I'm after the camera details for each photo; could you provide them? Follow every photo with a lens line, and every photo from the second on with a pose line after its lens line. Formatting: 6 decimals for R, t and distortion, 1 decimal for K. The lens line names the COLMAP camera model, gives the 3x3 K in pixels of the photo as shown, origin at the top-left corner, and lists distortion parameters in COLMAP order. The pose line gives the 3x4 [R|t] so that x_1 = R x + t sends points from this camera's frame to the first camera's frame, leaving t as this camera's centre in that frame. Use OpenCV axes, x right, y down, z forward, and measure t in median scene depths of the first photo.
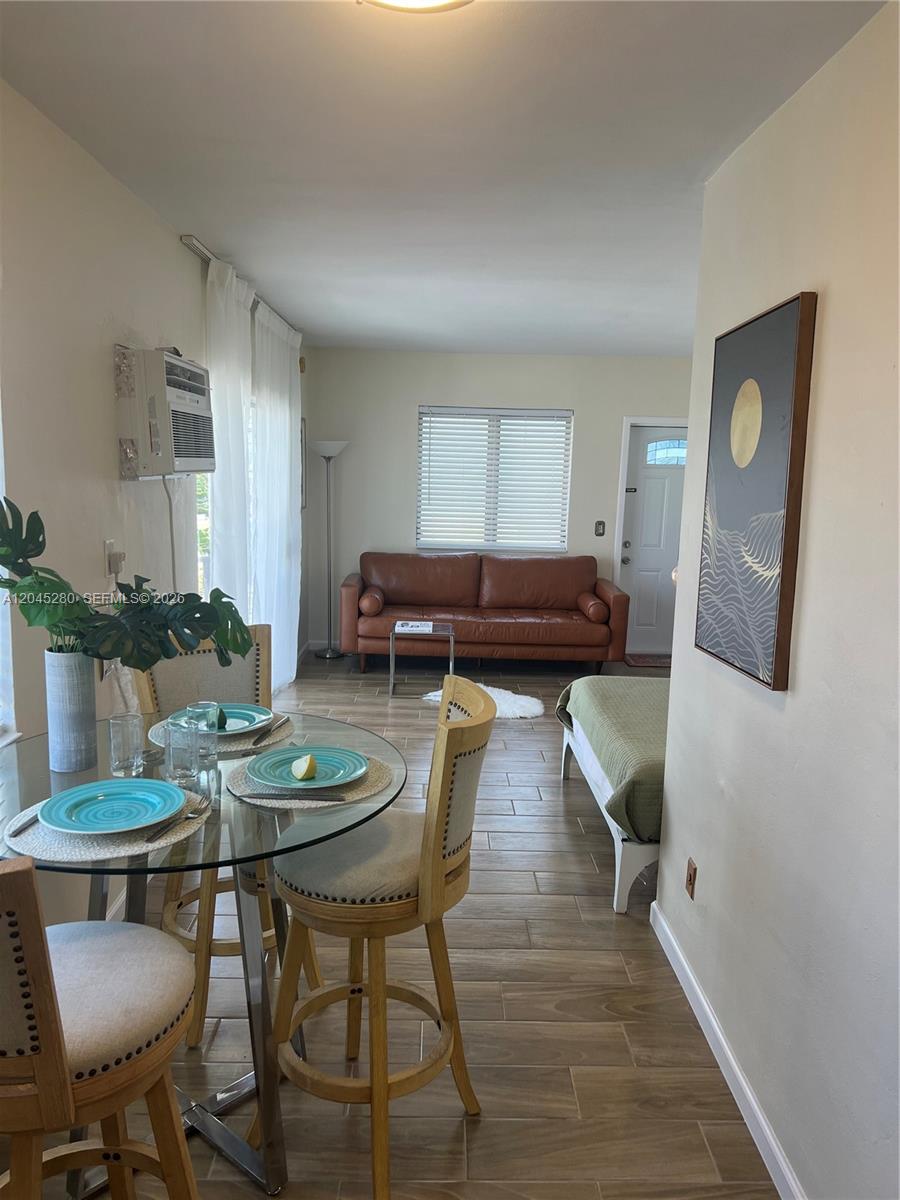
lens RADIAL K [[902.5, 0, 454.7], [0, 902.5, 614.5], [0, 0, 1]] dist [0.070739, -0.090835]
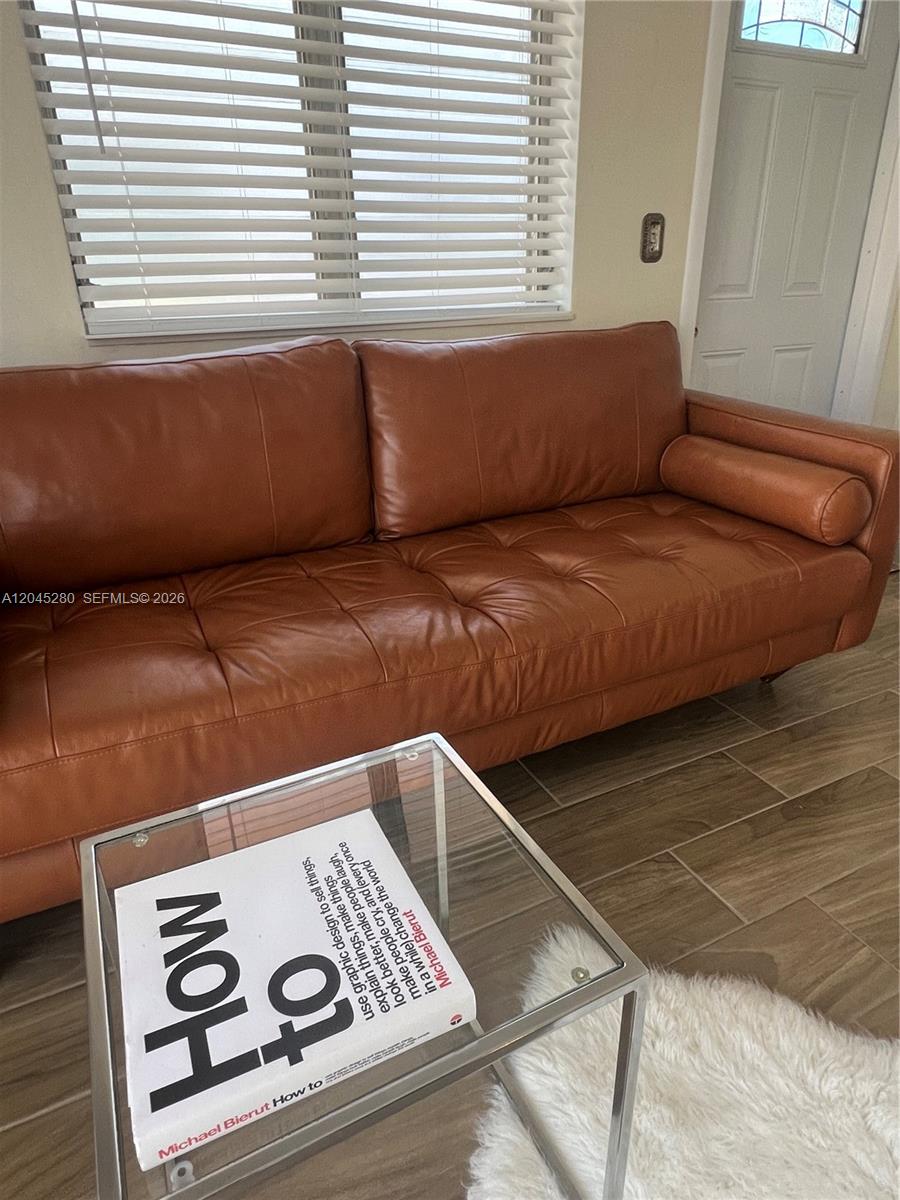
lens RADIAL K [[736.6, 0, 448.1], [0, 736.6, 598.9], [0, 0, 1]] dist [-0.007669, 0.001740]
pose [[0.906615, -0.214307, 0.363485, -0.052909], [0.120069, 0.956838, 0.264661, -0.059848], [-0.404515, -0.196302, 0.893215, 0.960783]]
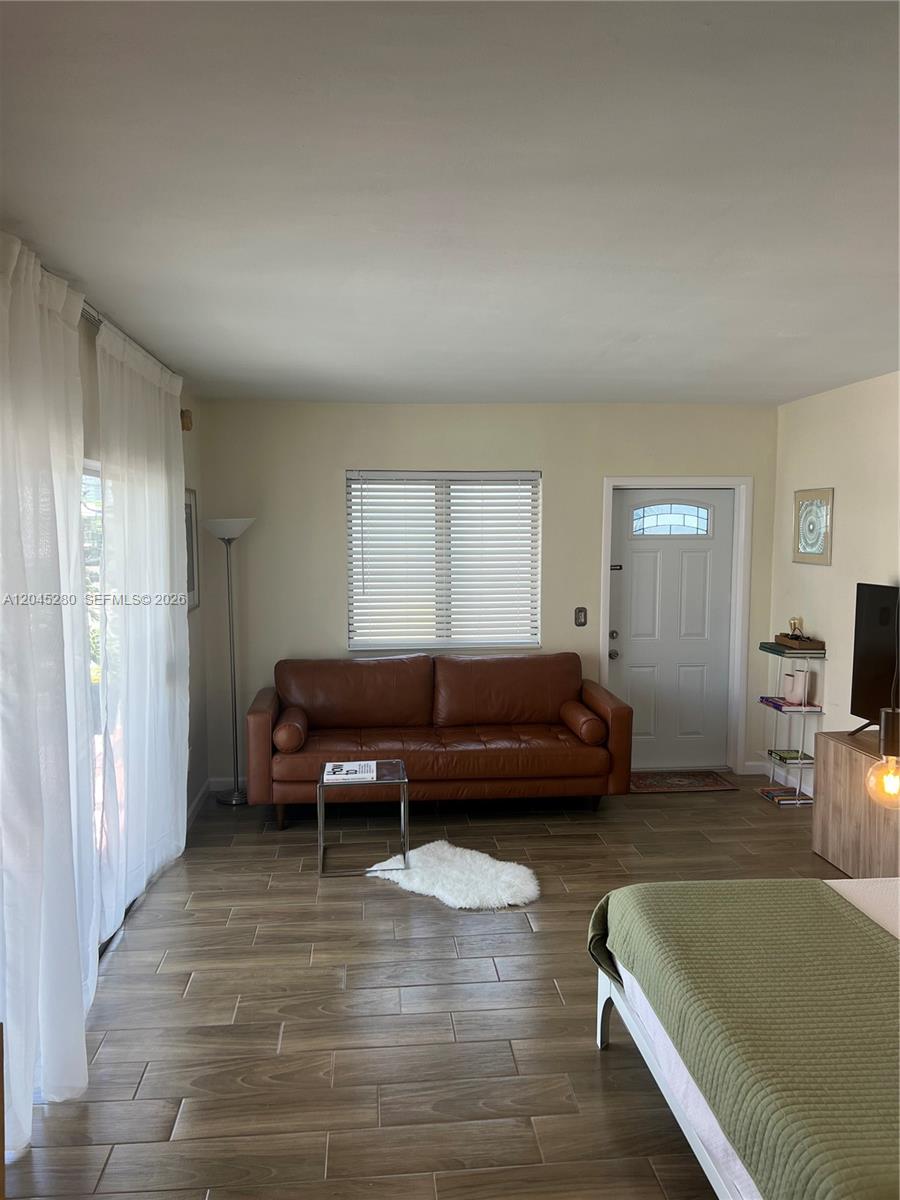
lens RADIAL K [[910.8, 0, 454.7], [0, 910.8, 602.5], [0, 0, 1]] dist [0.054315, -0.057424]
pose [[0.996284, -0.036526, 0.078005, -0.014665], [0.042842, 0.995801, -0.080896, -0.060605], [-0.074723, 0.083938, 0.993665, 0.271554]]
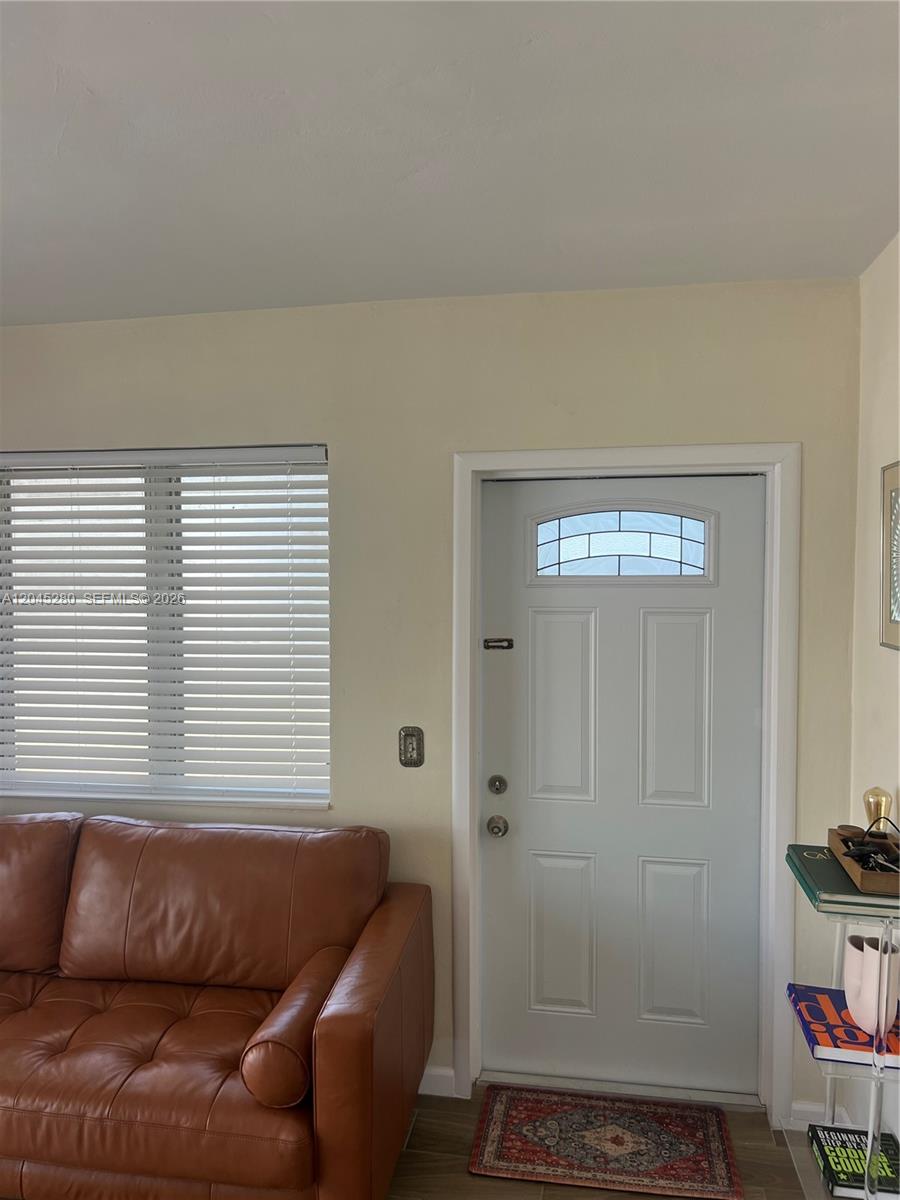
lens RADIAL K [[910.8, 0, 454.7], [0, 910.8, 602.5], [0, 0, 1]] dist [0.054315, -0.057424]
pose [[0.982359, -0.021874, -0.185723, 0.318738], [-0.003976, 0.990468, -0.137689, -0.130619], [0.186964, 0.135998, 0.972907, 0.797030]]
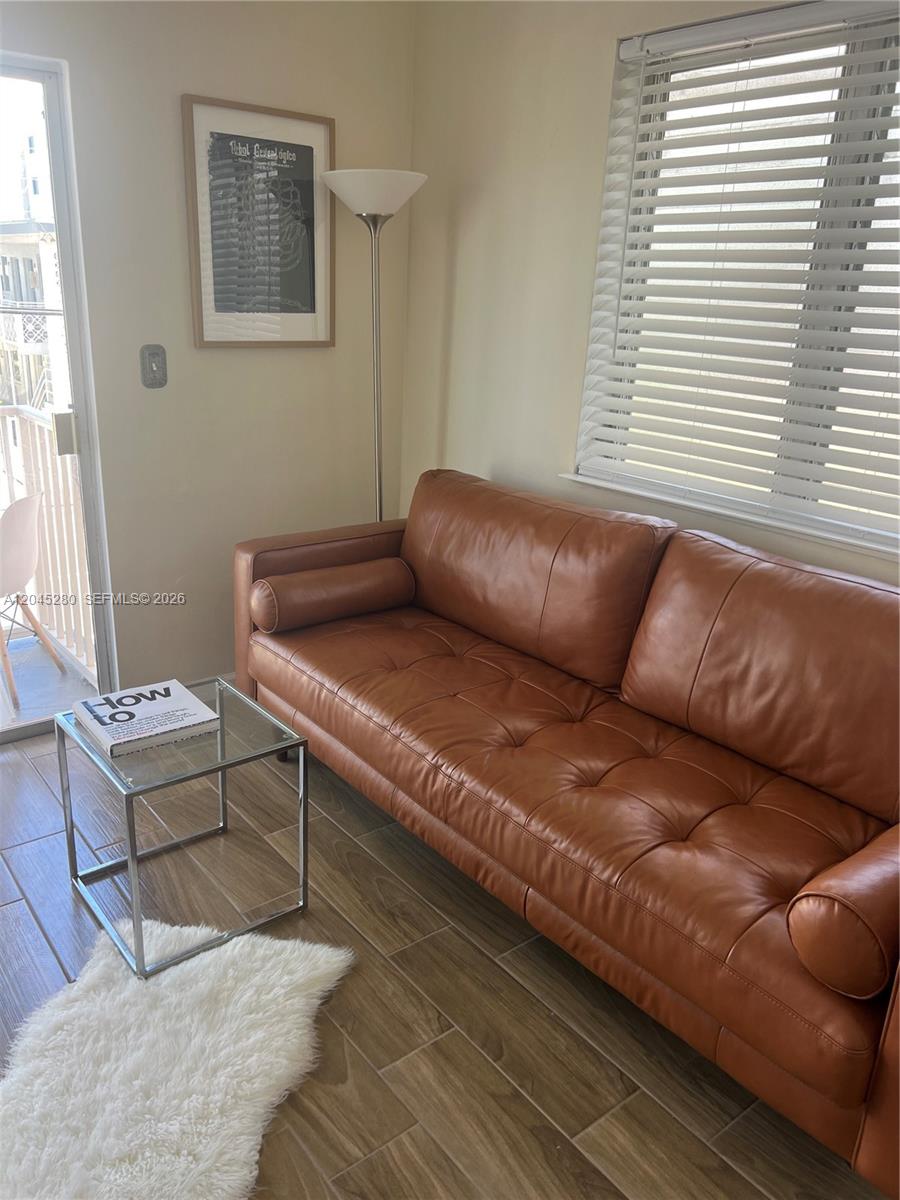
lens RADIAL K [[921.0, 0, 429.6], [0, 921.0, 614.2], [0, 0, 1]] dist [0.062486, -0.071407]
pose [[0.601507, 0.267348, -0.752804, 0.276471], [-0.160472, 0.963568, 0.213976, -0.116059], [0.782584, -0.007904, 0.622495, 0.921265]]
